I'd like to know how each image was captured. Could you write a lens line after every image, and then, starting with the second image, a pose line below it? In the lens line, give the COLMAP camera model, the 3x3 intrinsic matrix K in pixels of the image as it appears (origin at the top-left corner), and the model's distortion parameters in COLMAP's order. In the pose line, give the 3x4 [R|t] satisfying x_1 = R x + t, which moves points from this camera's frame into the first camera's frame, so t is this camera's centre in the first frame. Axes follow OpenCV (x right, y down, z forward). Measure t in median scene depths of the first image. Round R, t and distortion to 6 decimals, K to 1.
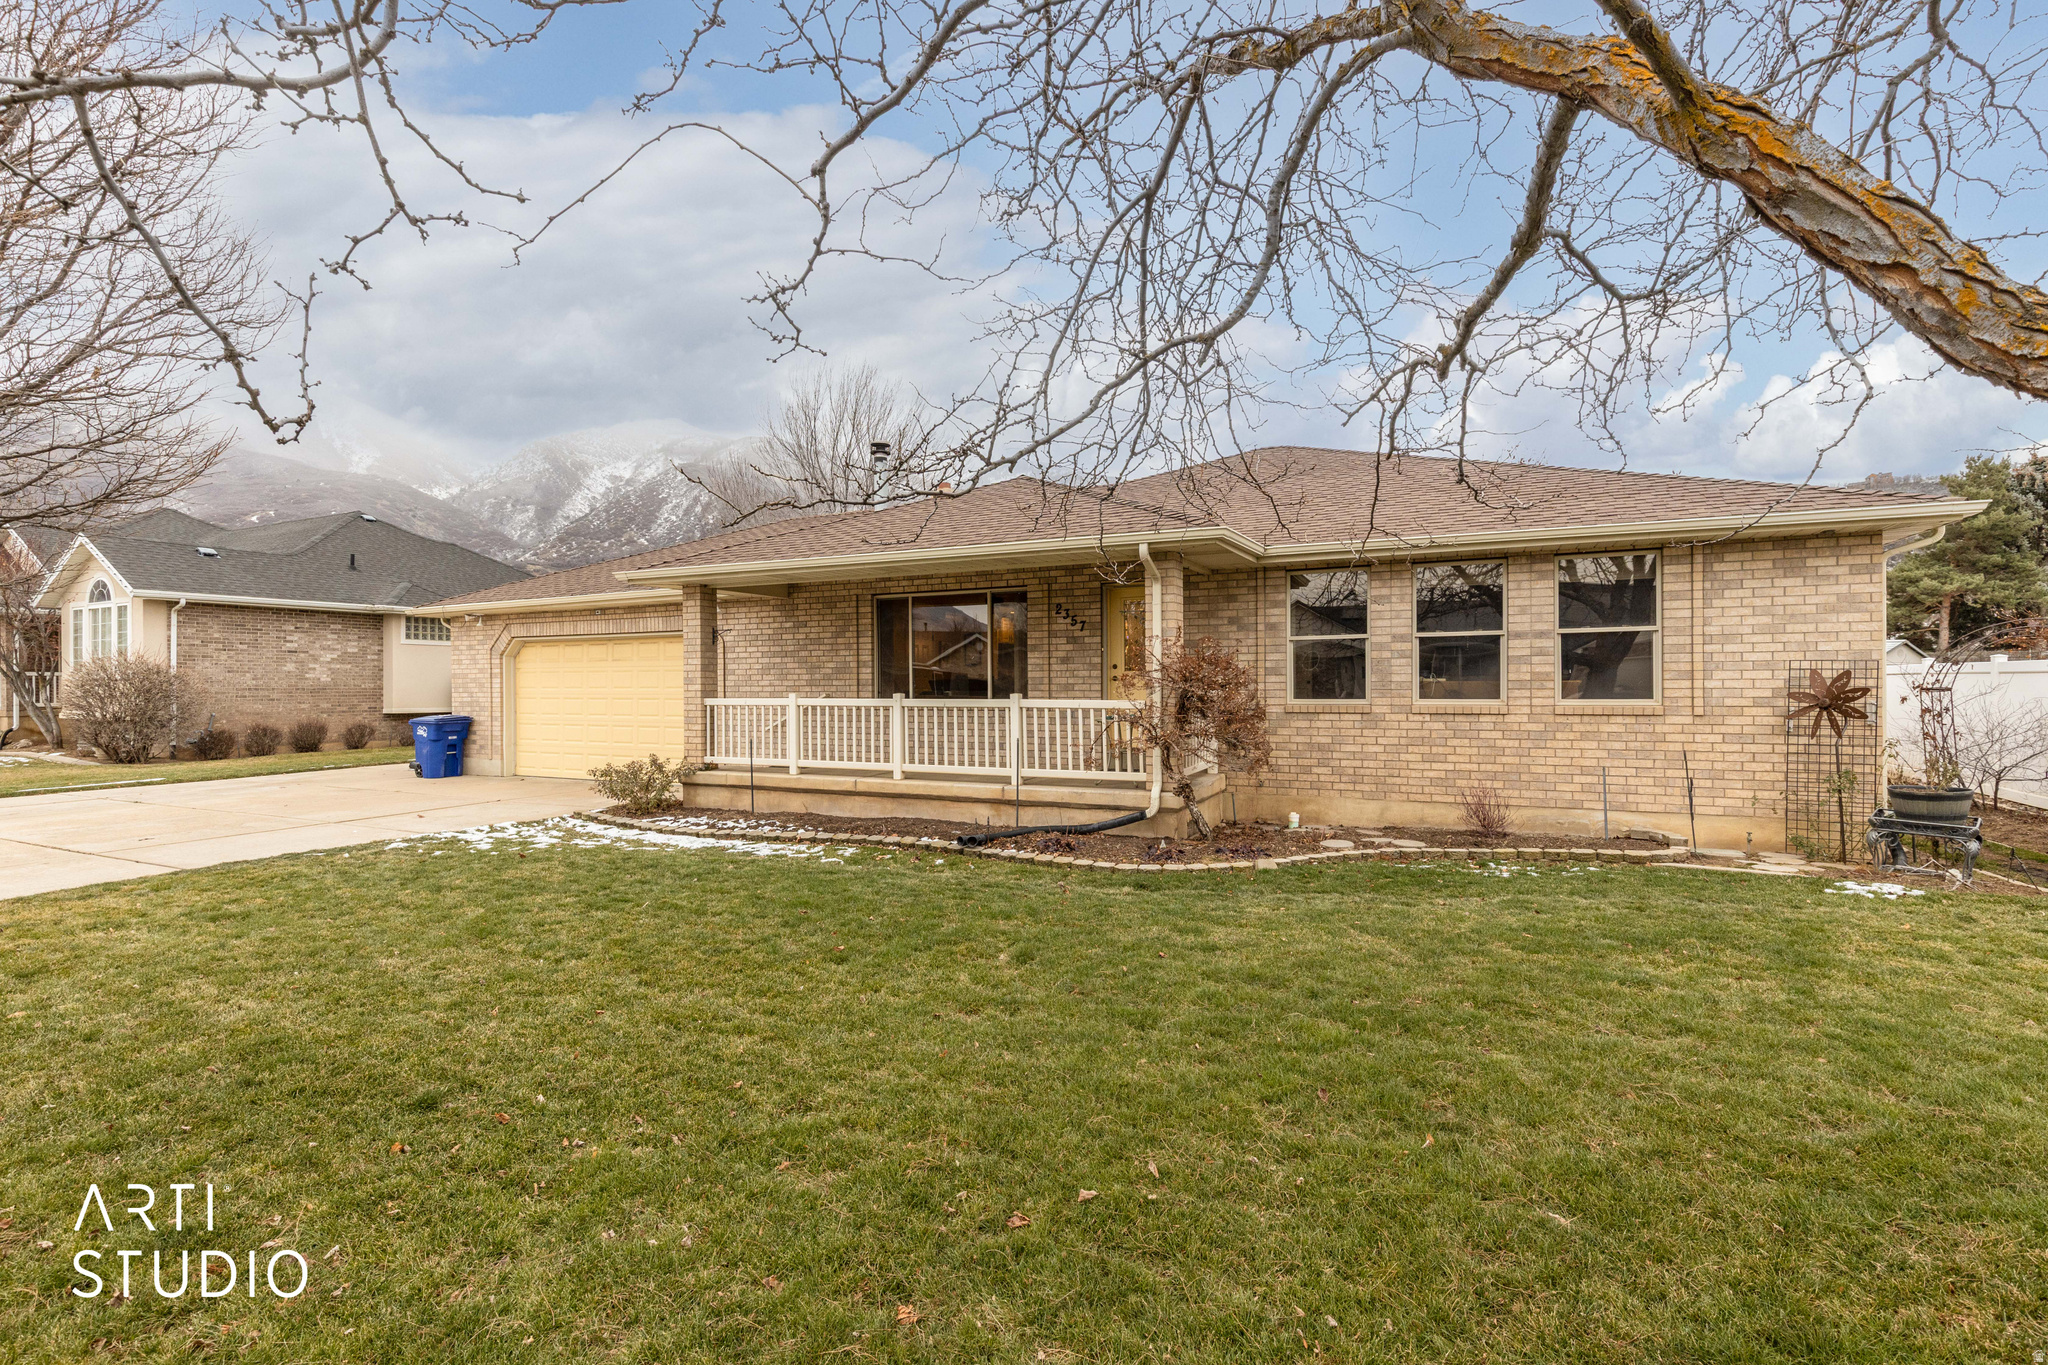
lens RADIAL K [[936.9, 0, 1043.6], [0, 936.9, 685.9], [0, 0, 1]] dist [0.007159, 0.001046]
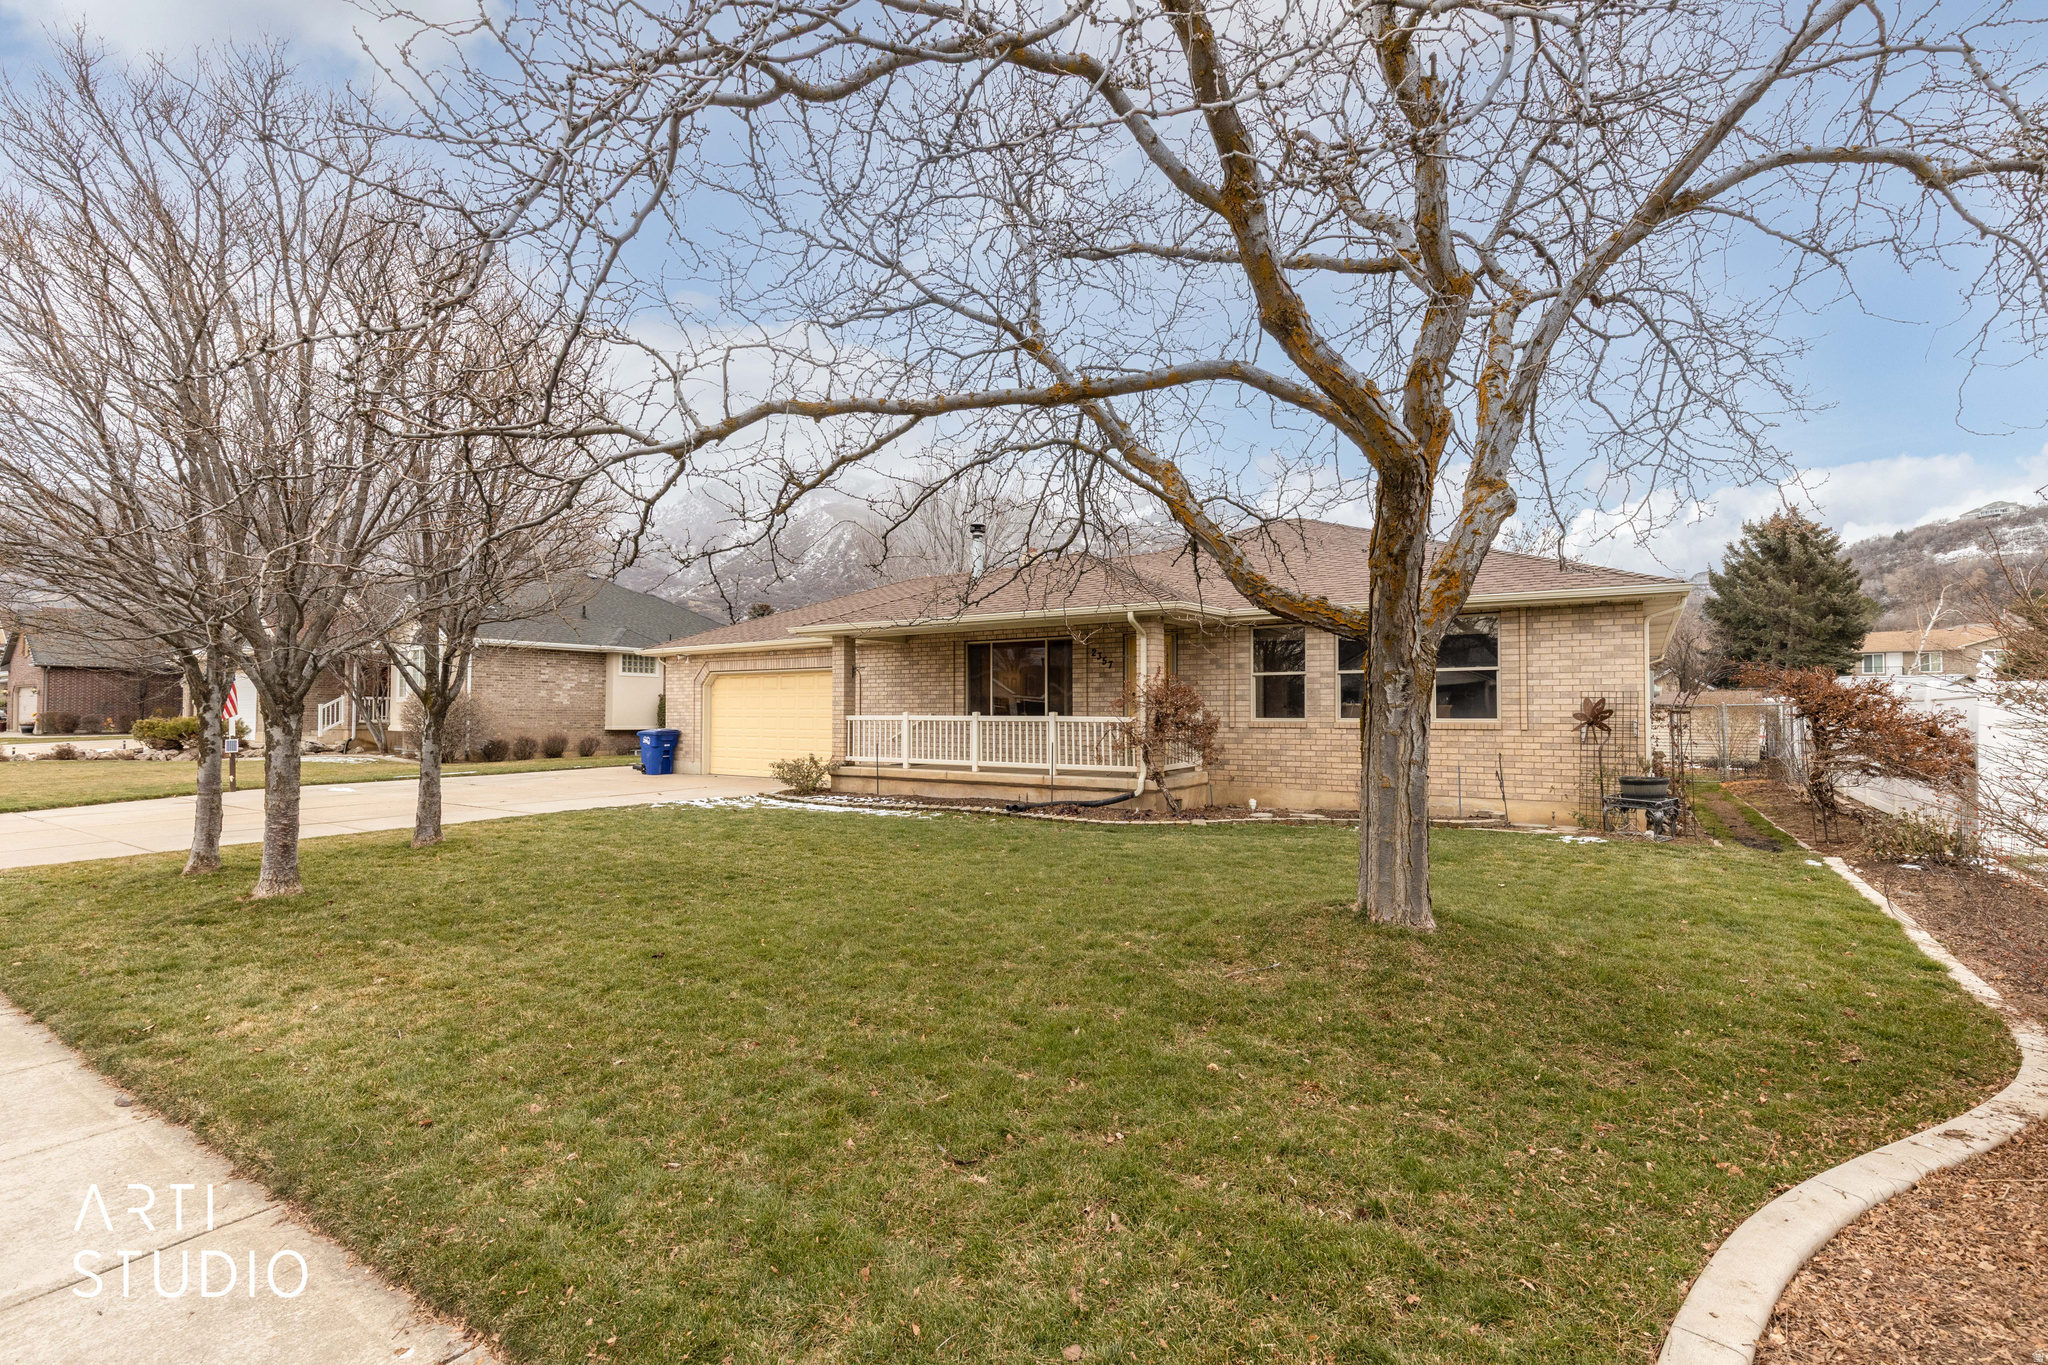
lens RADIAL K [[936.9, 0, 1057.1], [0, 936.9, 689.7], [0, 0, 1]] dist [0.007159, 0.001046]
pose [[0.992175, 0.004115, -0.124789, 0.138867], [-0.007769, 0.999555, -0.028803, 0.013358], [0.124615, 0.029547, 0.991765, -0.388642]]
